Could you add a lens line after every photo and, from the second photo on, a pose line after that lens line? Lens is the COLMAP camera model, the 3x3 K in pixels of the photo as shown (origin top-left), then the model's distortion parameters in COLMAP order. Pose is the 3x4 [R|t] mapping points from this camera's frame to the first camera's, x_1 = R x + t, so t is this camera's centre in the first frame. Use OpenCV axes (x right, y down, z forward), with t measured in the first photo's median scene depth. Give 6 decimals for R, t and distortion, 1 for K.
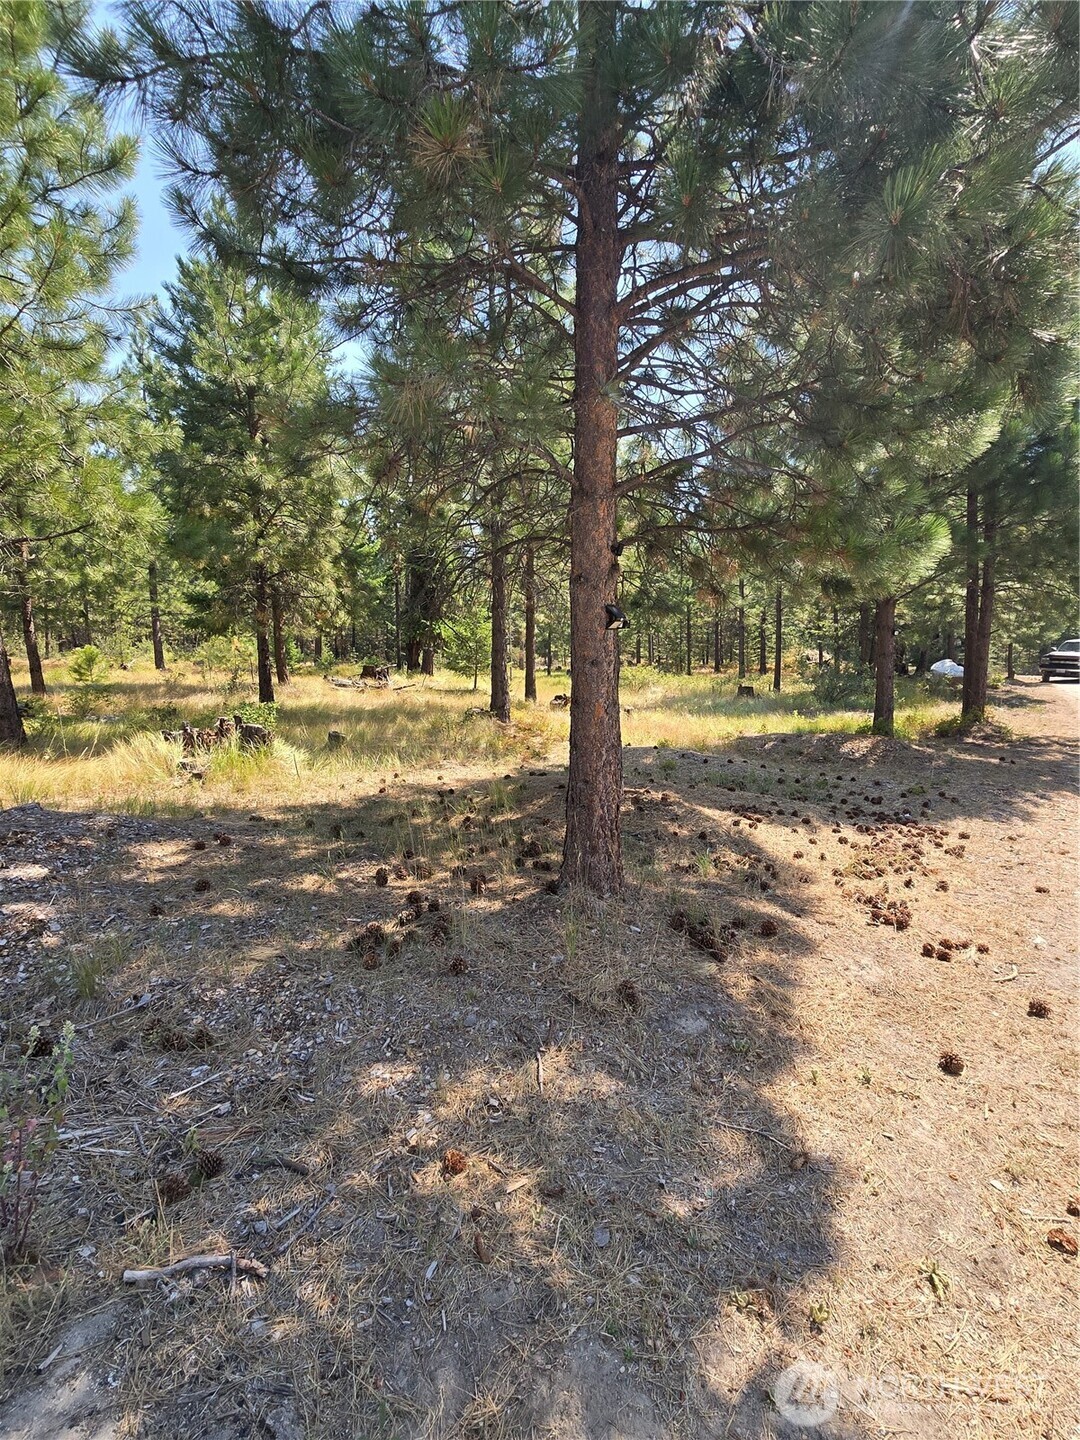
lens RADIAL K [[586.5, 0, 544.3], [0, 586.5, 721.0], [0, 0, 1]] dist [-0.002248, 0.001163]
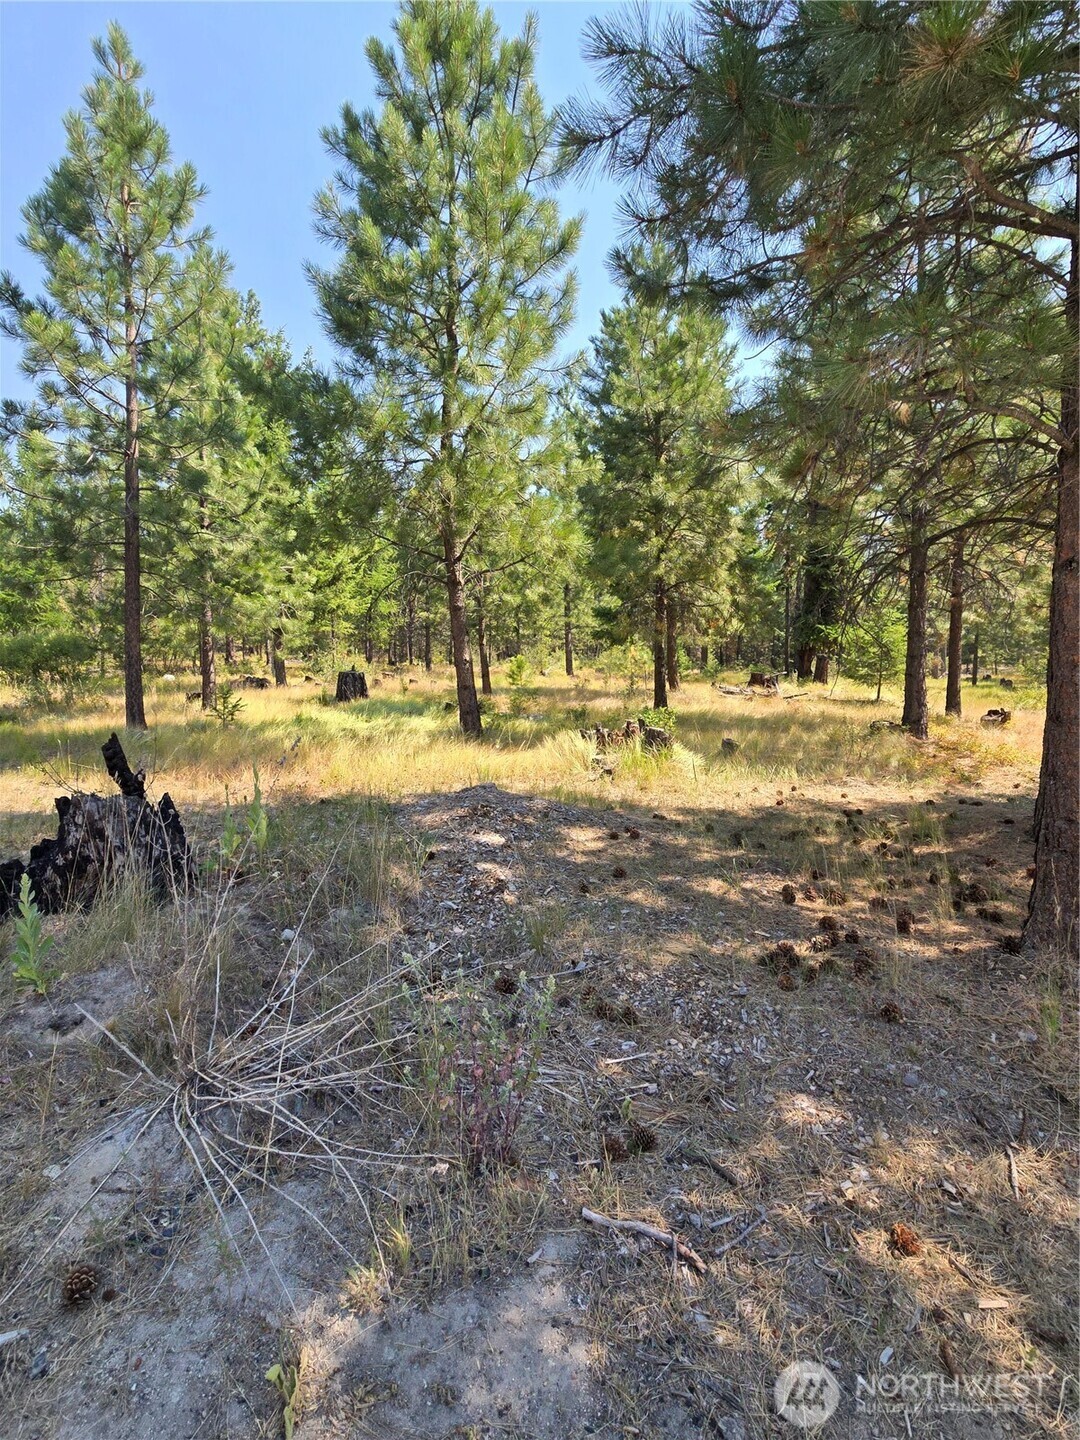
lens RADIAL K [[586.5, 0, 544.1], [0, 586.5, 721.8], [0, 0, 1]] dist [-0.002248, 0.001163]
pose [[0.878165, 0.042566, -0.476460, -0.179012], [-0.050290, 0.998729, -0.003465, 0.009729], [0.475707, 0.027004, 0.879189, -0.030736]]
